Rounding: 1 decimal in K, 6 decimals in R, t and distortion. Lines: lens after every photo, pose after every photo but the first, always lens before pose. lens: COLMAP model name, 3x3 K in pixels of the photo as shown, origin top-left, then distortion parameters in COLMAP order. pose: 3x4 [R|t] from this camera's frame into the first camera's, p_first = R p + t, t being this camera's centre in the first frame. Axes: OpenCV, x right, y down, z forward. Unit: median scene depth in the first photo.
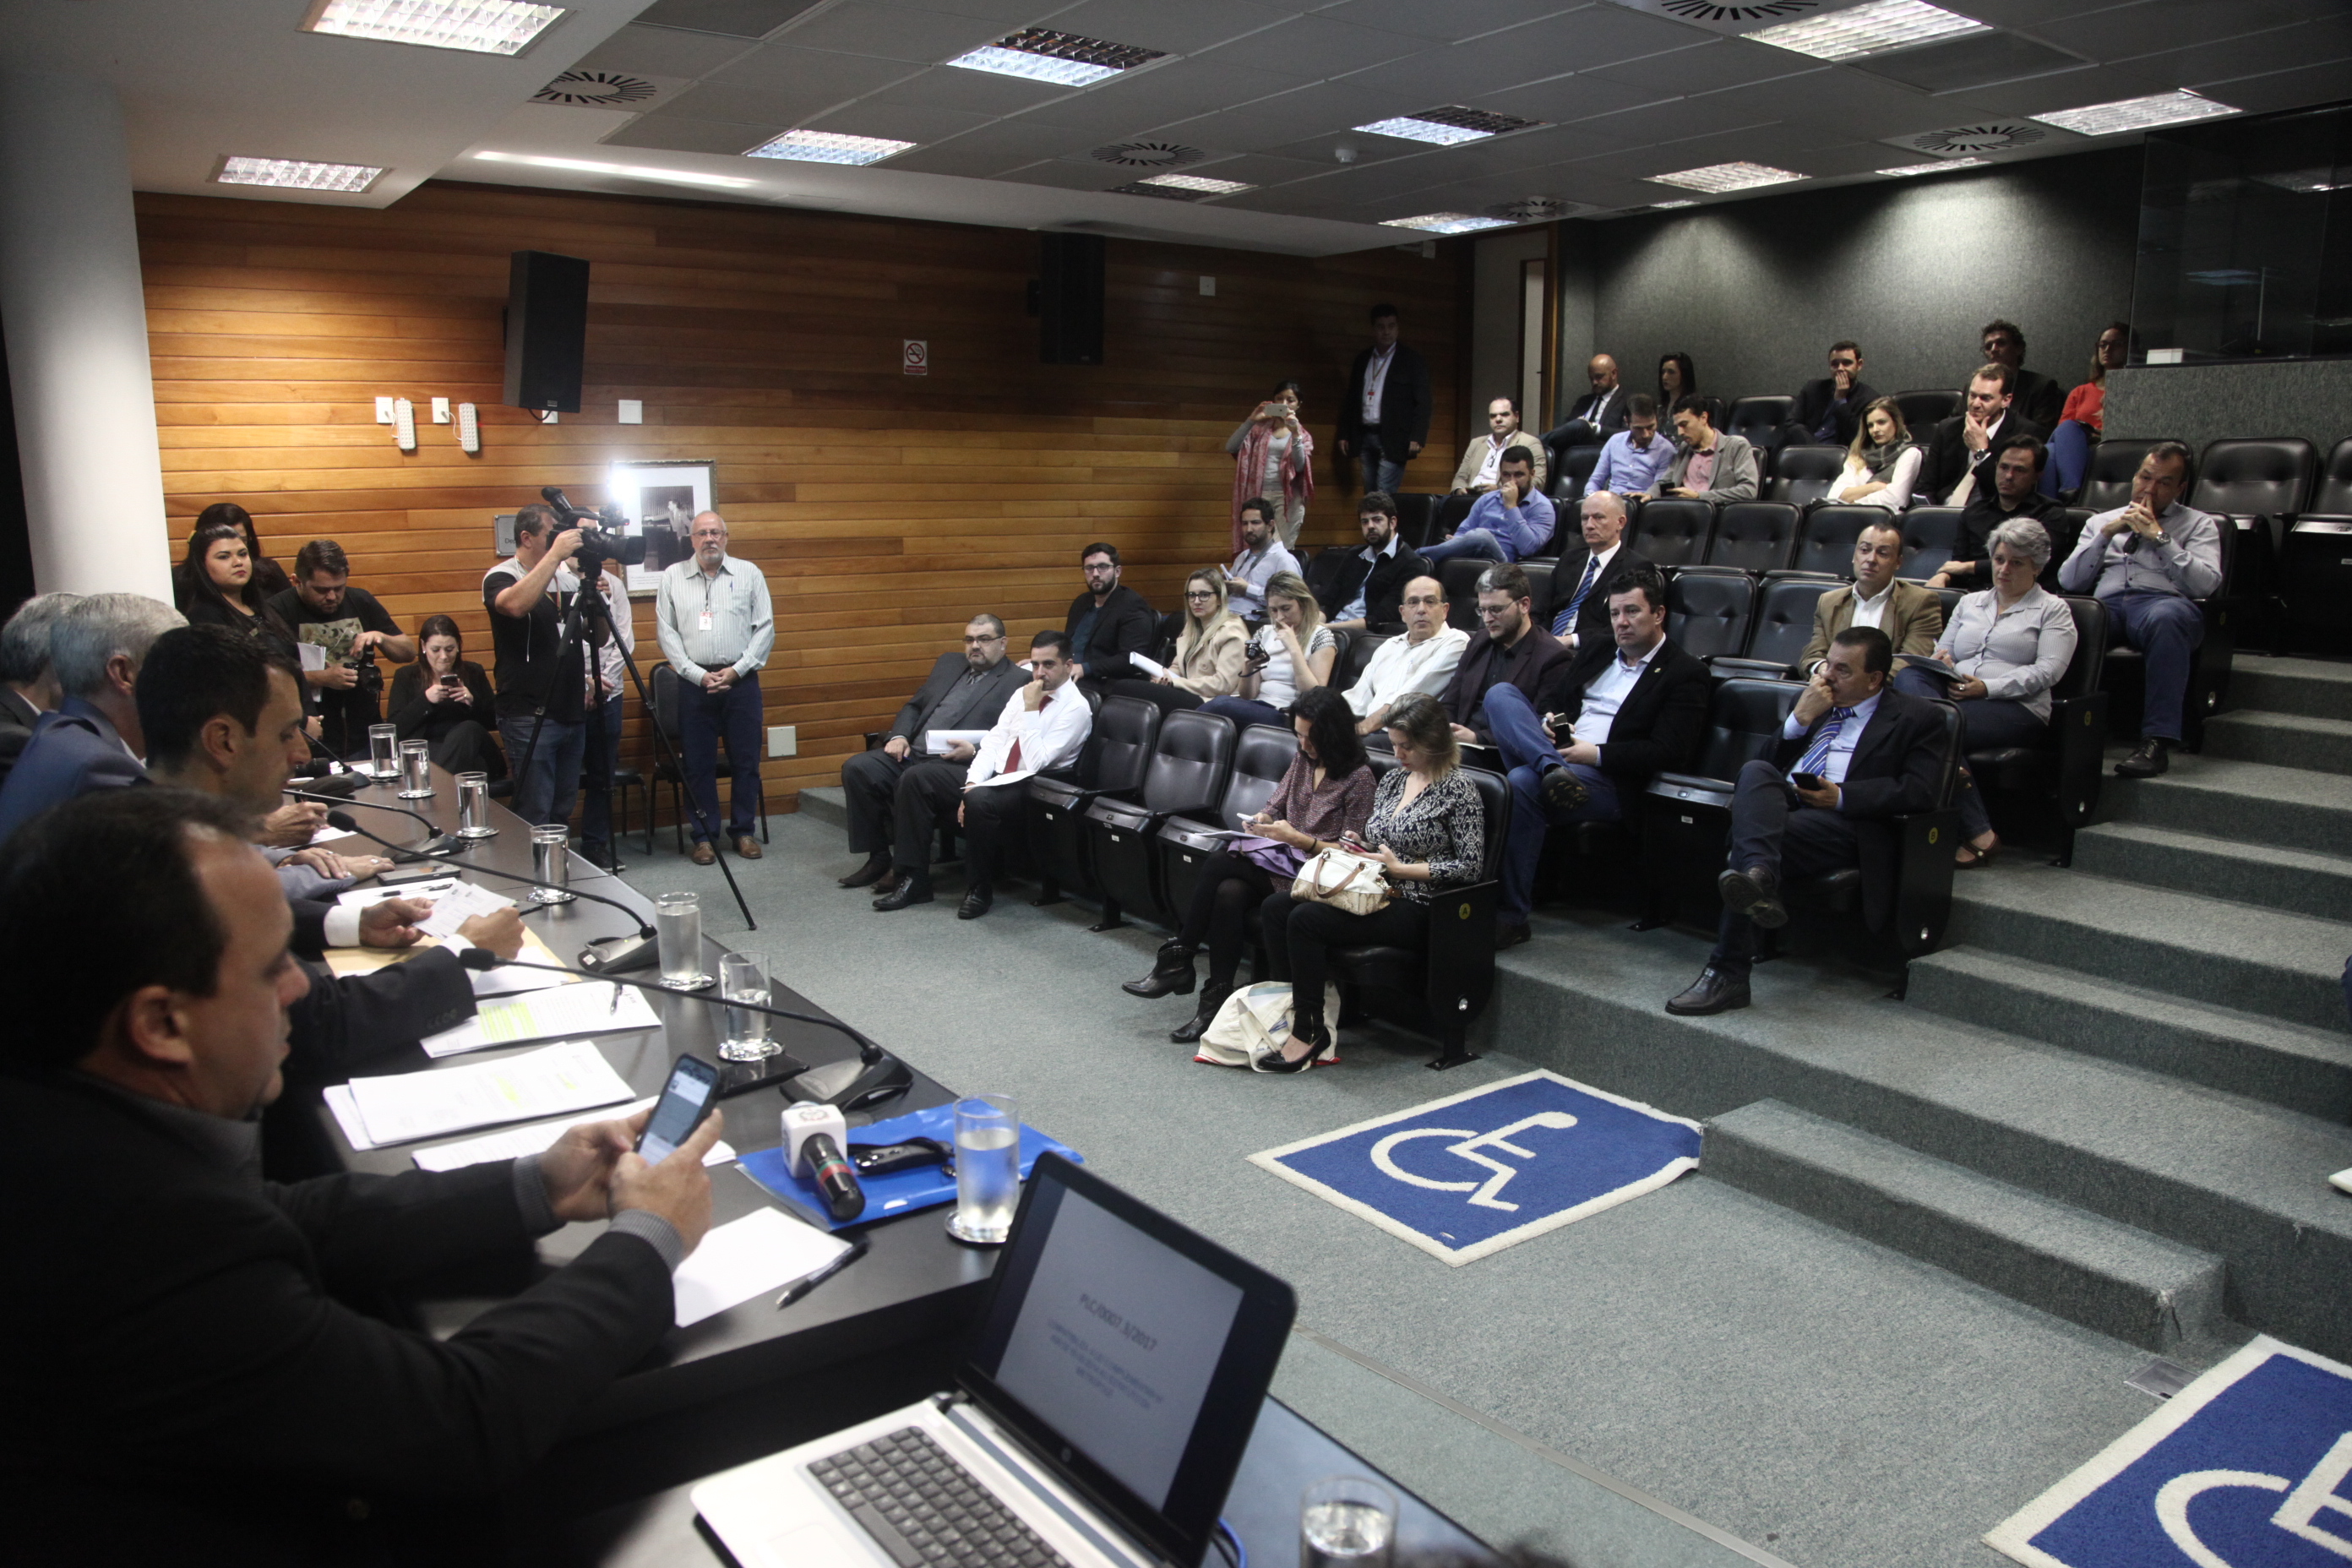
lens RADIAL K [[1647.3, 0, 1176.0], [0, 1647.3, 784.0], [0, 0, 1]] dist [-0.119026, 0.078446]
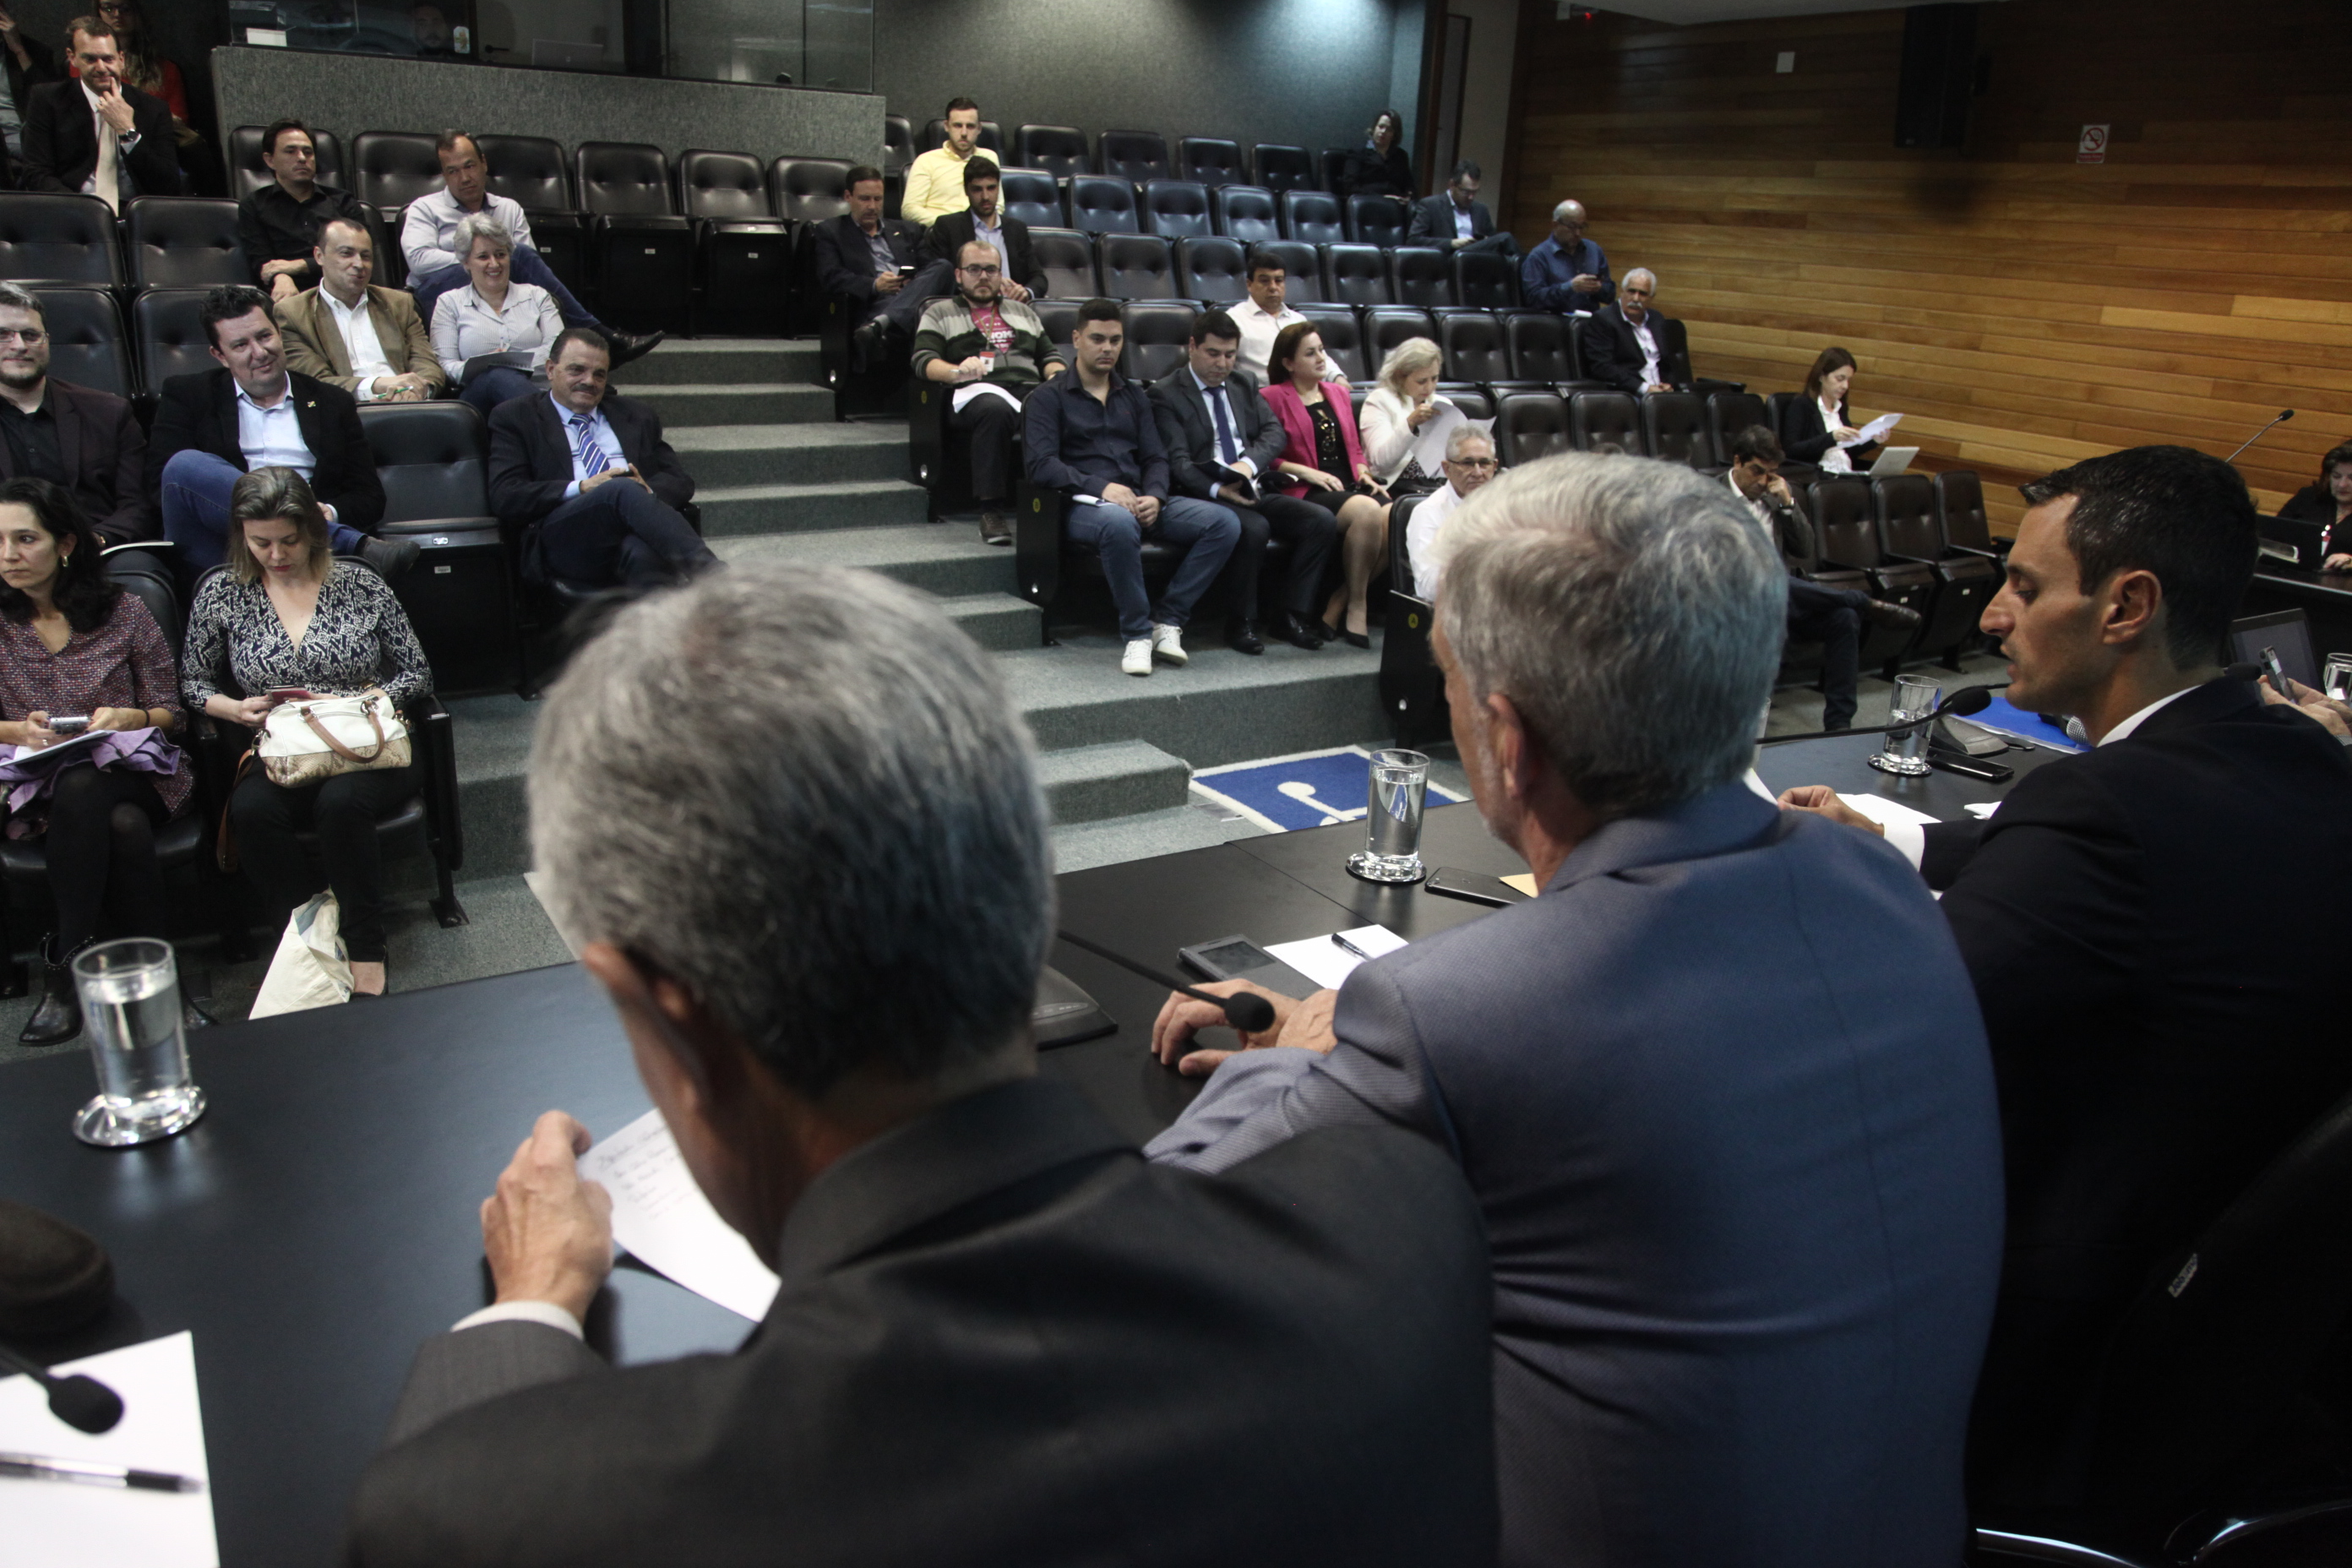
lens RADIAL K [[1647.3, 0, 1176.0], [0, 1647.3, 784.0], [0, 0, 1]] dist [-0.119026, 0.078446]
pose [[0.058340, -0.323274, 0.944505, -0.438175], [0.130037, 0.940517, 0.313877, -0.077137], [-0.989791, 0.104509, 0.096908, 0.439288]]
